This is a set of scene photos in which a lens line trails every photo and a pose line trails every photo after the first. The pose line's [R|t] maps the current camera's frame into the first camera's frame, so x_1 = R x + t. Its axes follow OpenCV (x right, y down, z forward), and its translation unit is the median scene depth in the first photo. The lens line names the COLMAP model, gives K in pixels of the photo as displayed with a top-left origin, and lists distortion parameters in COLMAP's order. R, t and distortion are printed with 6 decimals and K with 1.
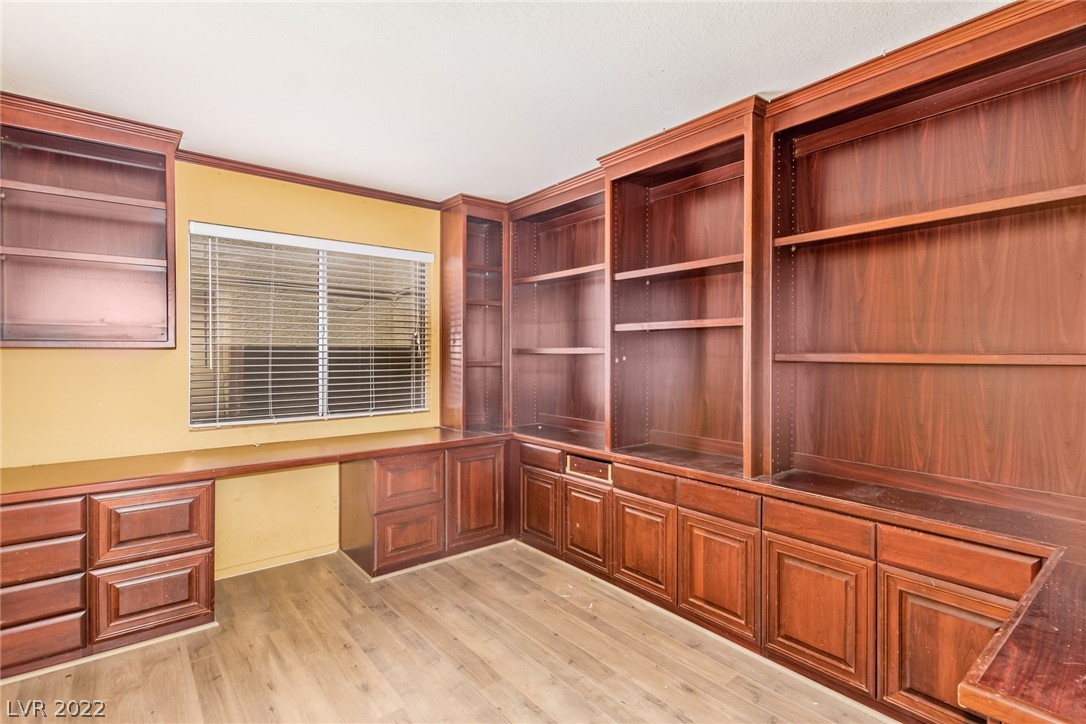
lens RADIAL K [[532.4, 0, 549.9], [0, 532.4, 355.8], [0, 0, 1]] dist [0.005074, -0.001283]
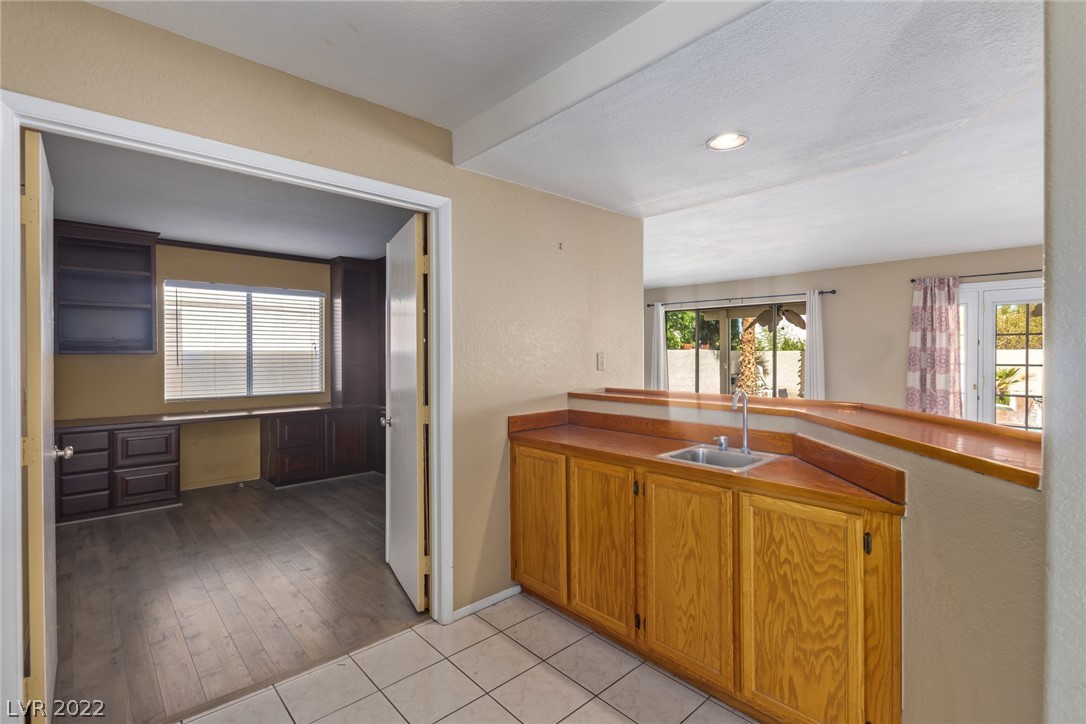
lens RADIAL K [[499.2, 0, 539.1], [0, 499.2, 356.8], [0, 0, 1]] dist [0.005635, -0.002014]
pose [[0.998701, -0.009055, 0.050150, 0.533736], [0.009299, 0.999946, -0.004633, 0.016775], [-0.050106, 0.005093, 0.998731, -0.801651]]
